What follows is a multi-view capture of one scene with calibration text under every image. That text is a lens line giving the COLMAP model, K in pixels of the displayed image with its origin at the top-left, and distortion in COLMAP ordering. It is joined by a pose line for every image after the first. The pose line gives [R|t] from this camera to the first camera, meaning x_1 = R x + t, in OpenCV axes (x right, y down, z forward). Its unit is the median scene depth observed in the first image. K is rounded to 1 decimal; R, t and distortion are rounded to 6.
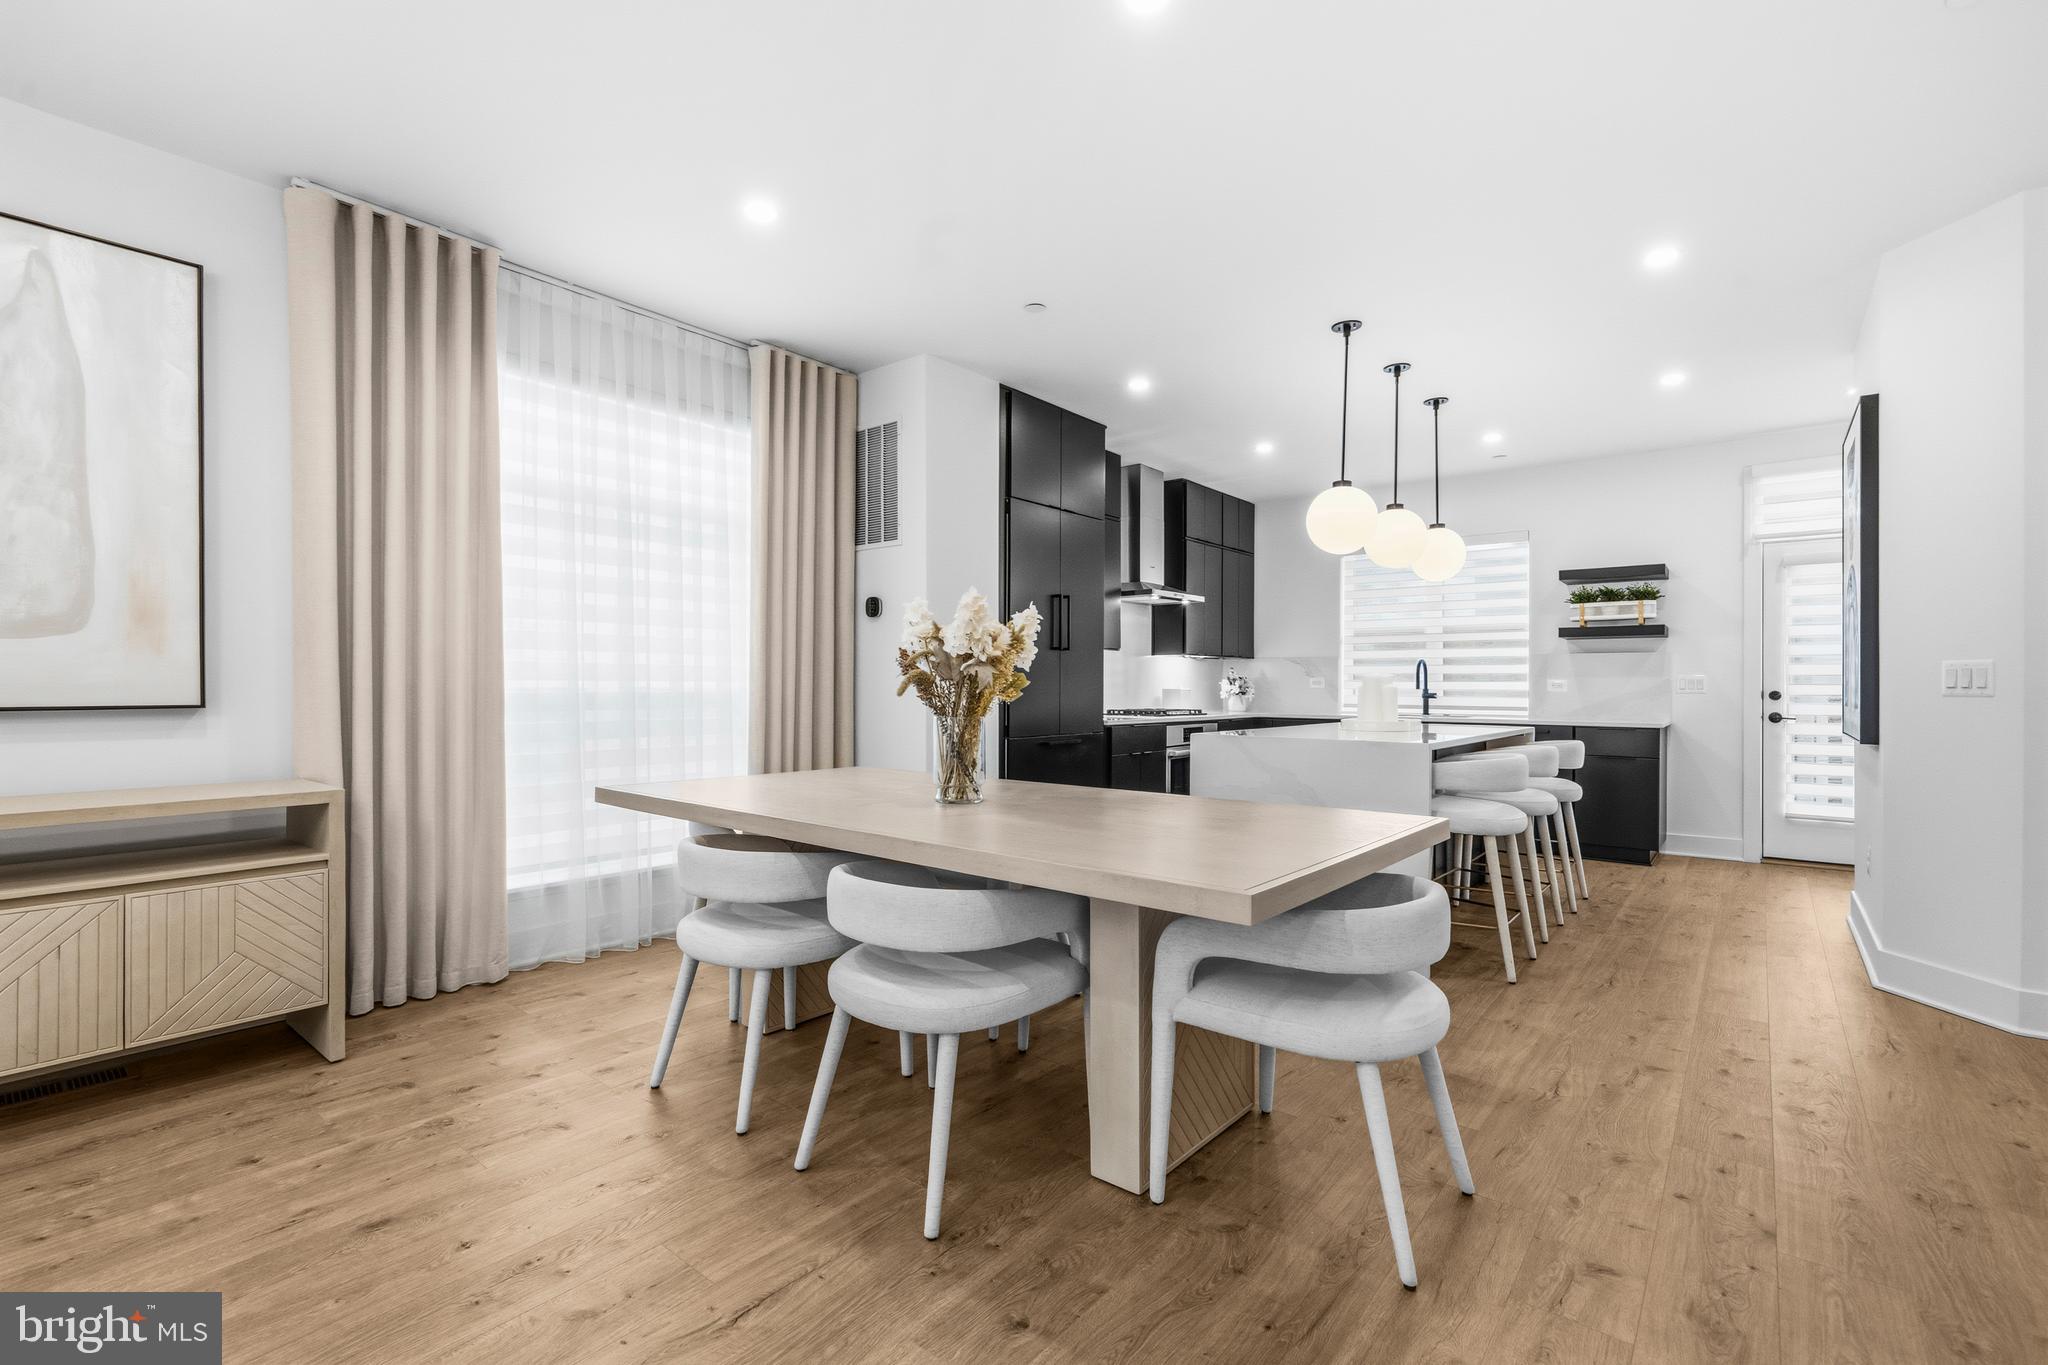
lens RADIAL K [[907.1, 0, 1016.0], [0, 907.1, 686.3], [0, 0, 1]] dist [-0.000539, 0.000450]
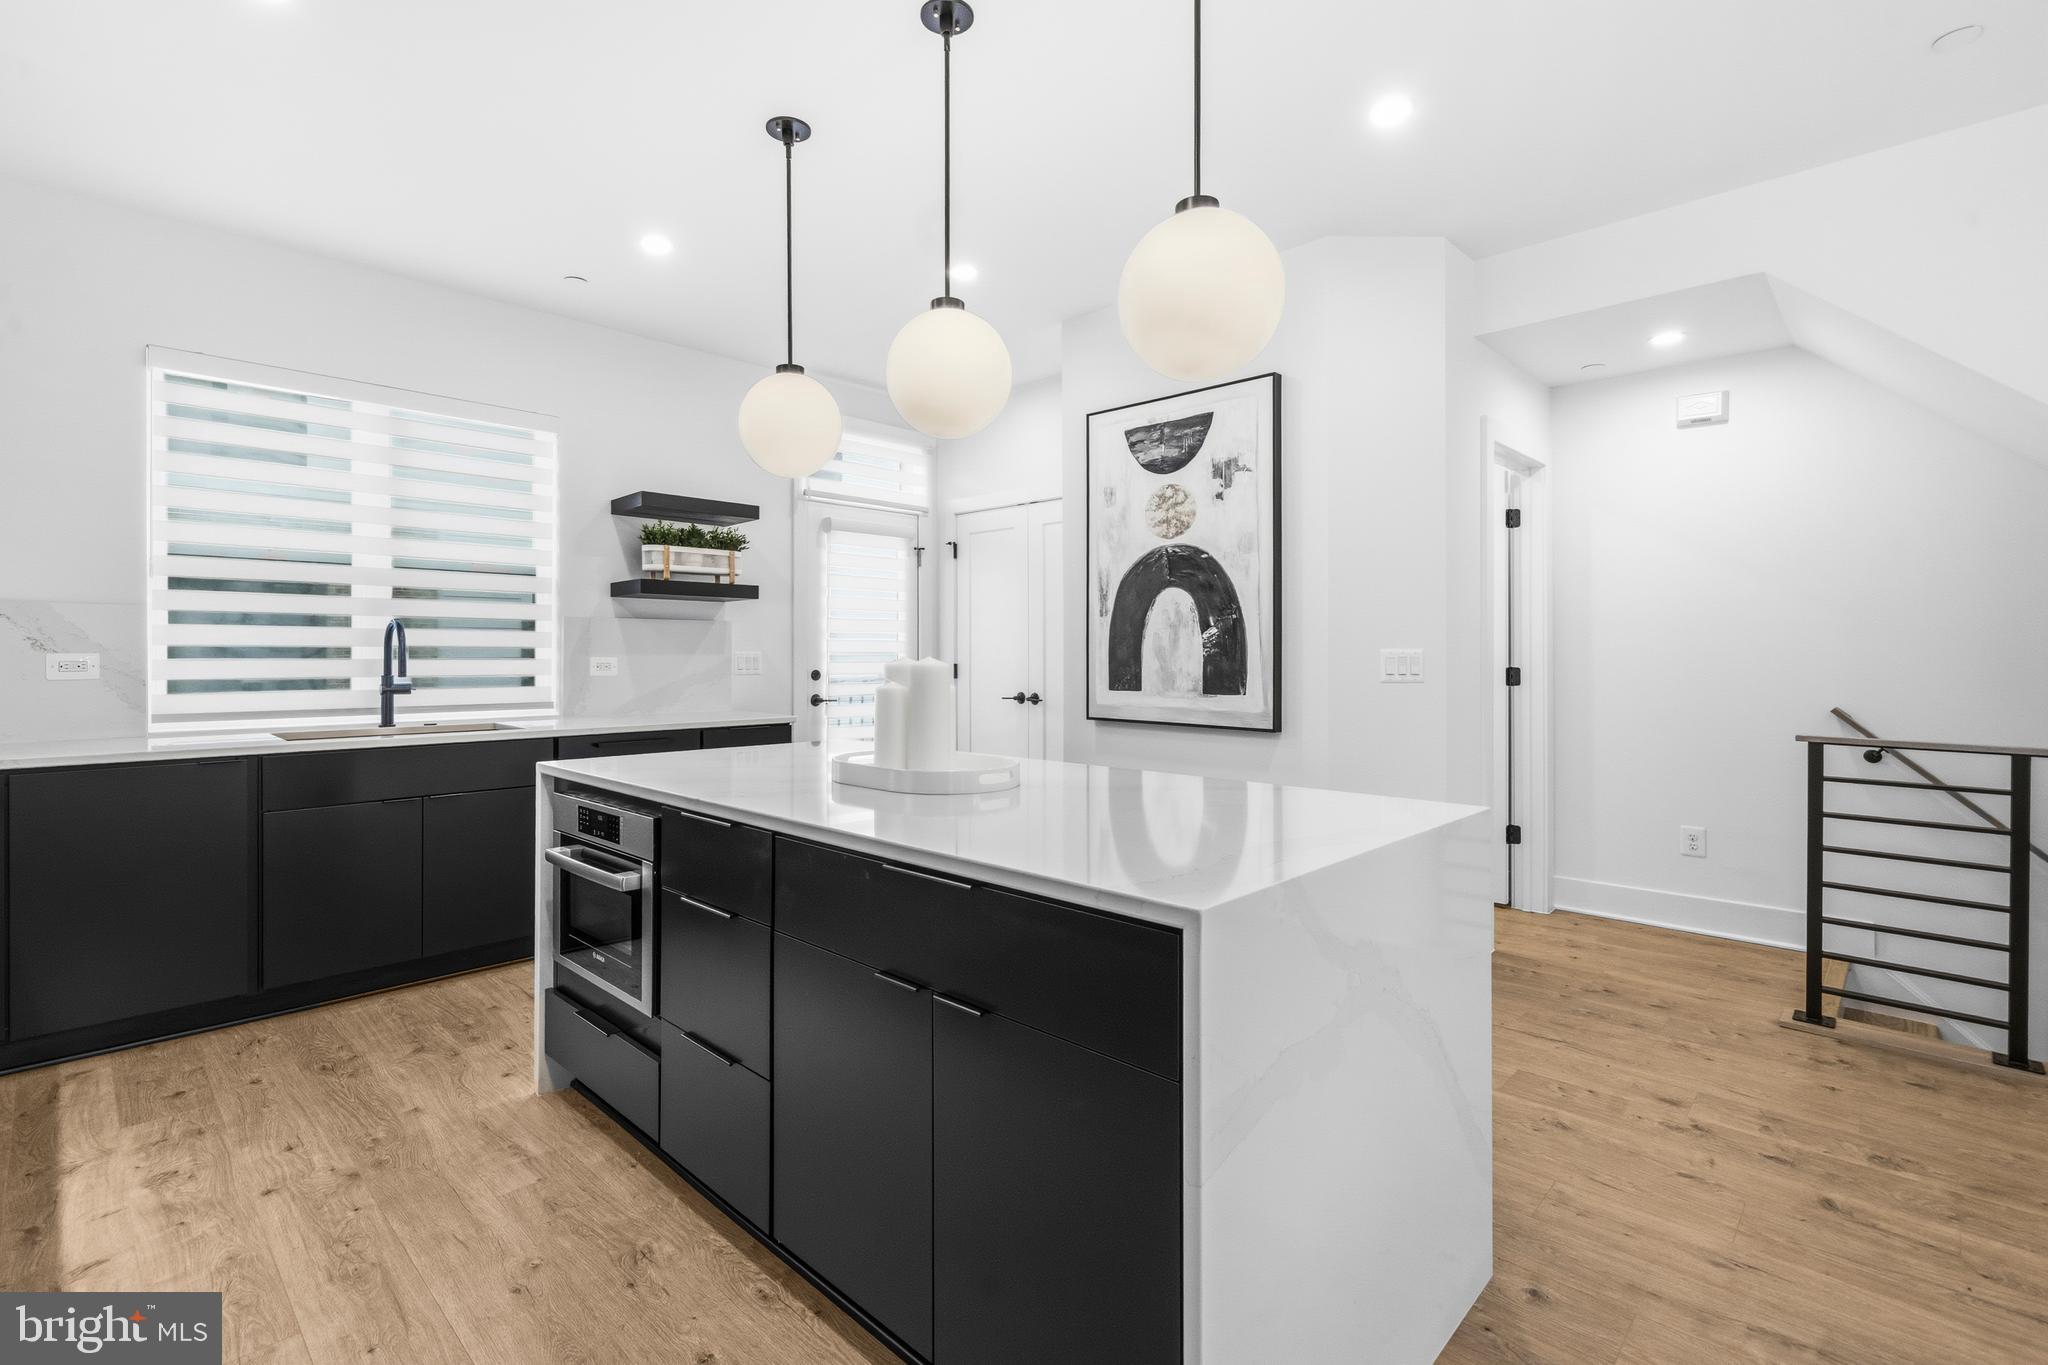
lens RADIAL K [[960.3, 0, 1016.9], [0, 960.3, 679.3], [0, 0, 1]] dist [0.004847, 0.000536]
pose [[0.075426, -0.031685, 0.996648, -0.075356], [-0.001099, 0.999492, 0.031859, -0.015072], [-0.997151, -0.003498, 0.075352, 0.707382]]
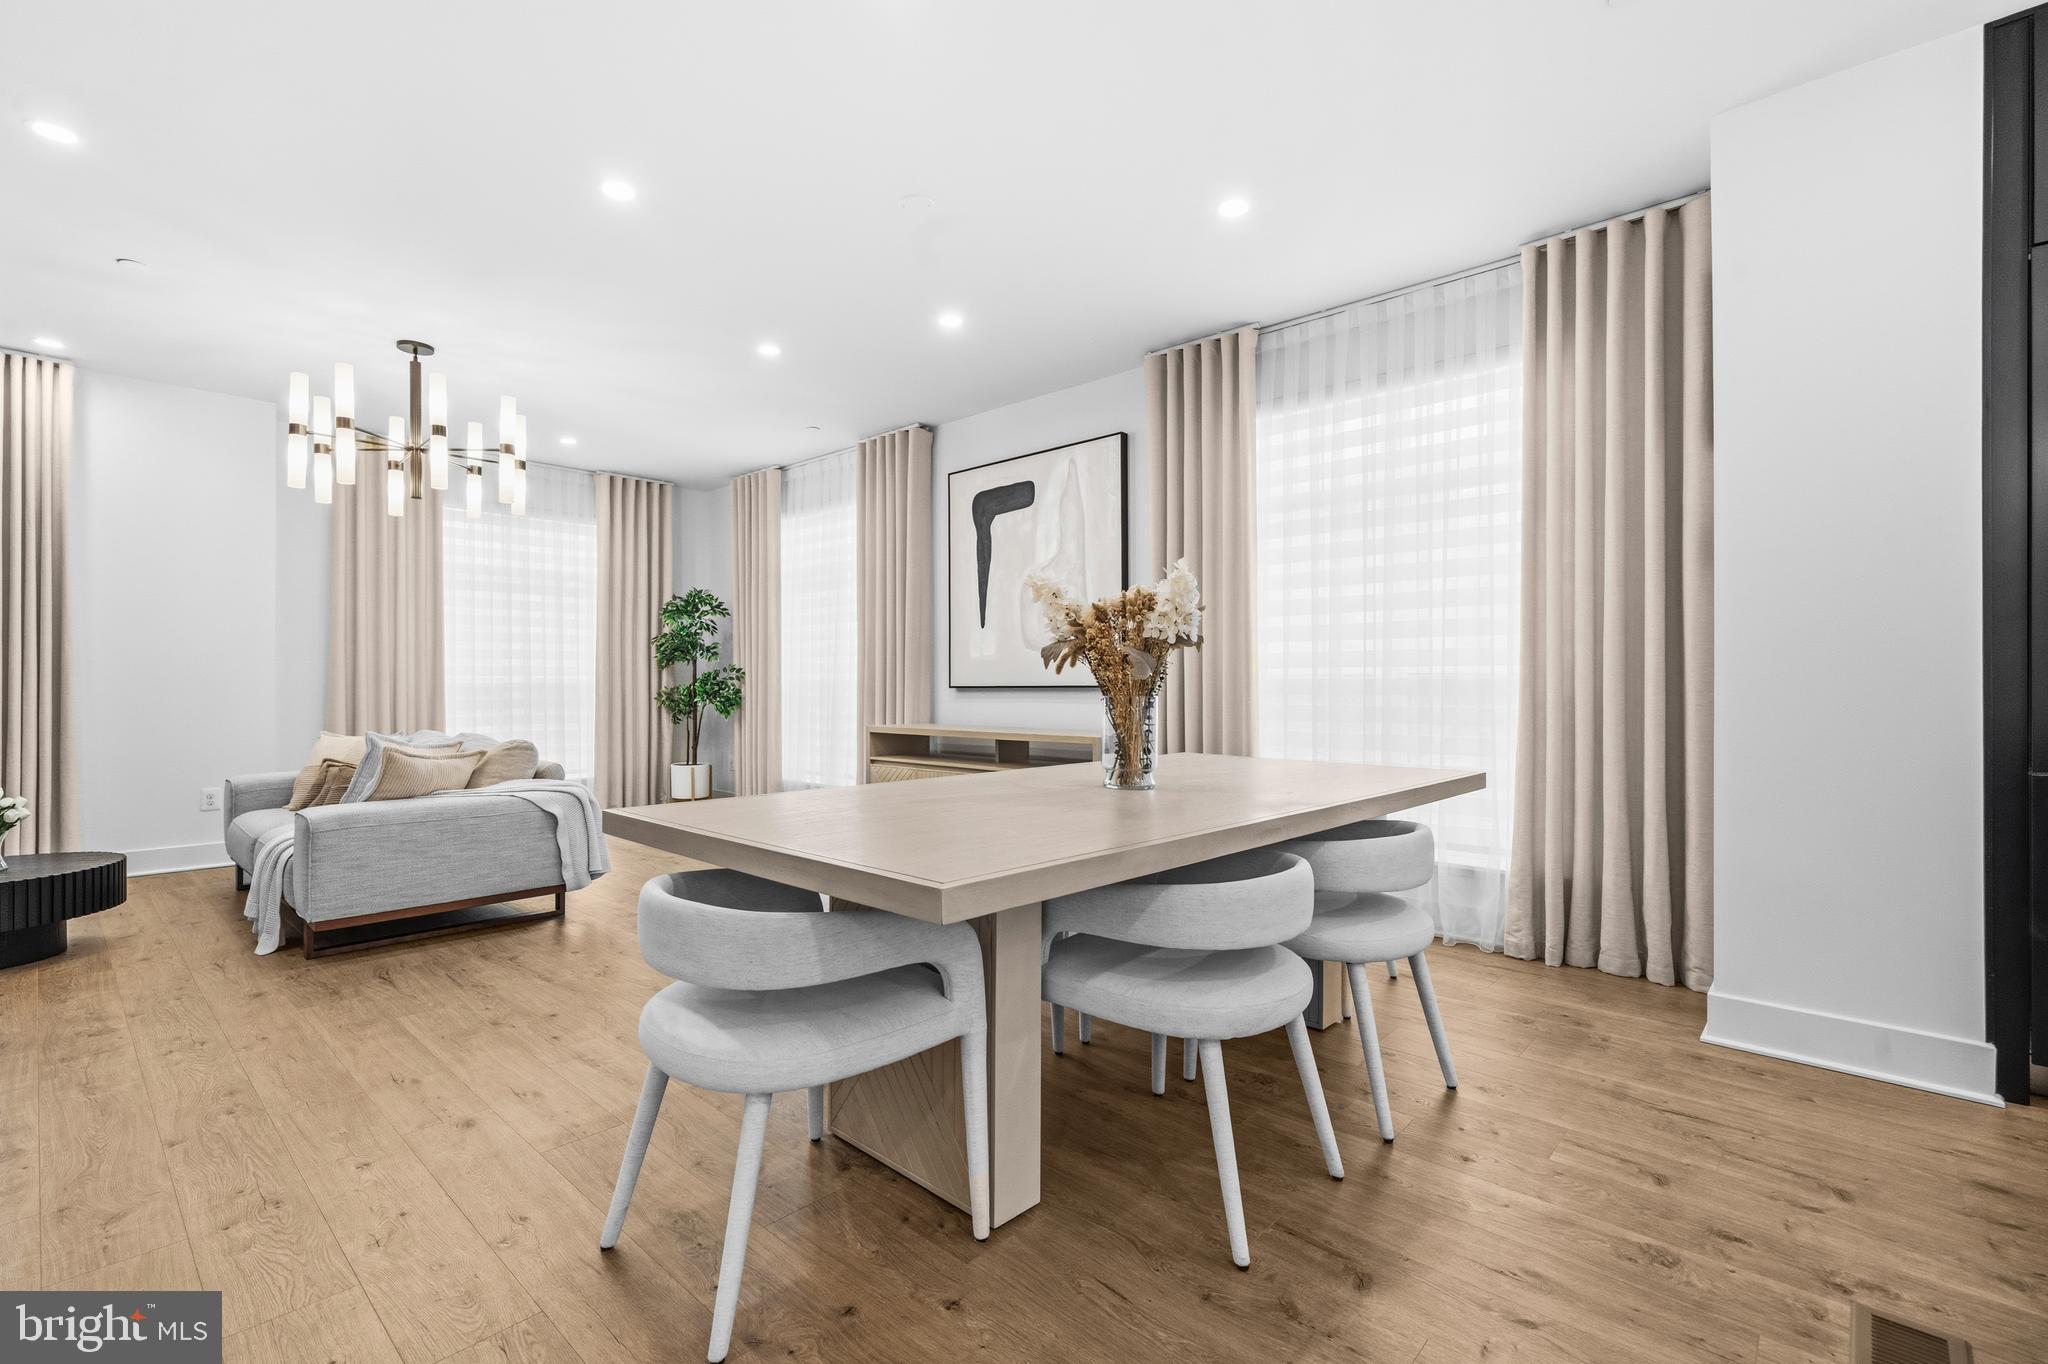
lens RADIAL K [[907.1, 0, 1016.0], [0, 907.1, 685.8], [0, 0, 1]] dist [-0.000539, 0.000450]
pose [[-0.059631, -0.002069, -0.998218, 0.393814], [-0.000133, 0.999998, -0.002065, 0.011469], [0.998220, 0.000009, -0.059631, 0.422587]]
